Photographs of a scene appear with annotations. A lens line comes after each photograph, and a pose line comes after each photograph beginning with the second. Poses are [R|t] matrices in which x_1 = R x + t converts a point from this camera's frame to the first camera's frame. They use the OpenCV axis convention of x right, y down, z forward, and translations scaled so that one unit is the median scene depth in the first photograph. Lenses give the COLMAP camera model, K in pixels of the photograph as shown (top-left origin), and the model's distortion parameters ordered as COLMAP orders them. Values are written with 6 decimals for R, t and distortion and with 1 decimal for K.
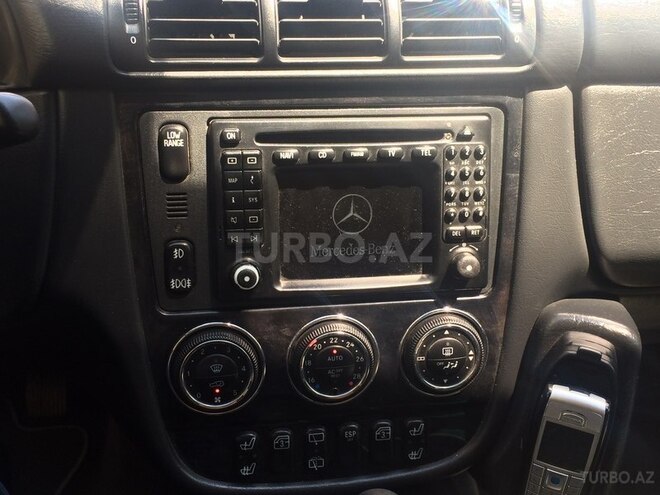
lens RADIAL K [[774.6, 0, 332.3], [0, 774.6, 244.3], [0, 0, 1]] dist [0.006786, 0.000000]
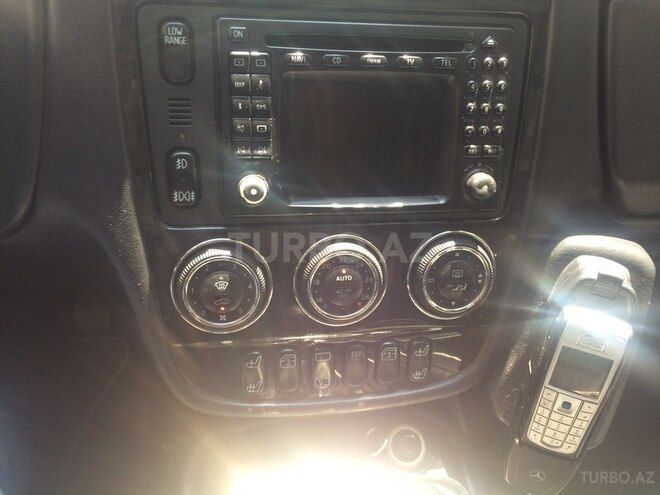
lens RADIAL K [[562.0, 0, 329.0], [0, 562.0, 251.0], [0, 0, 1]] dist [0.007133, -0.000781]
pose [[0.999726, 0.020859, 0.010626, -0.024324], [-0.021681, 0.996217, 0.084148, 0.055244], [-0.008830, -0.084356, 0.996397, 0.305457]]
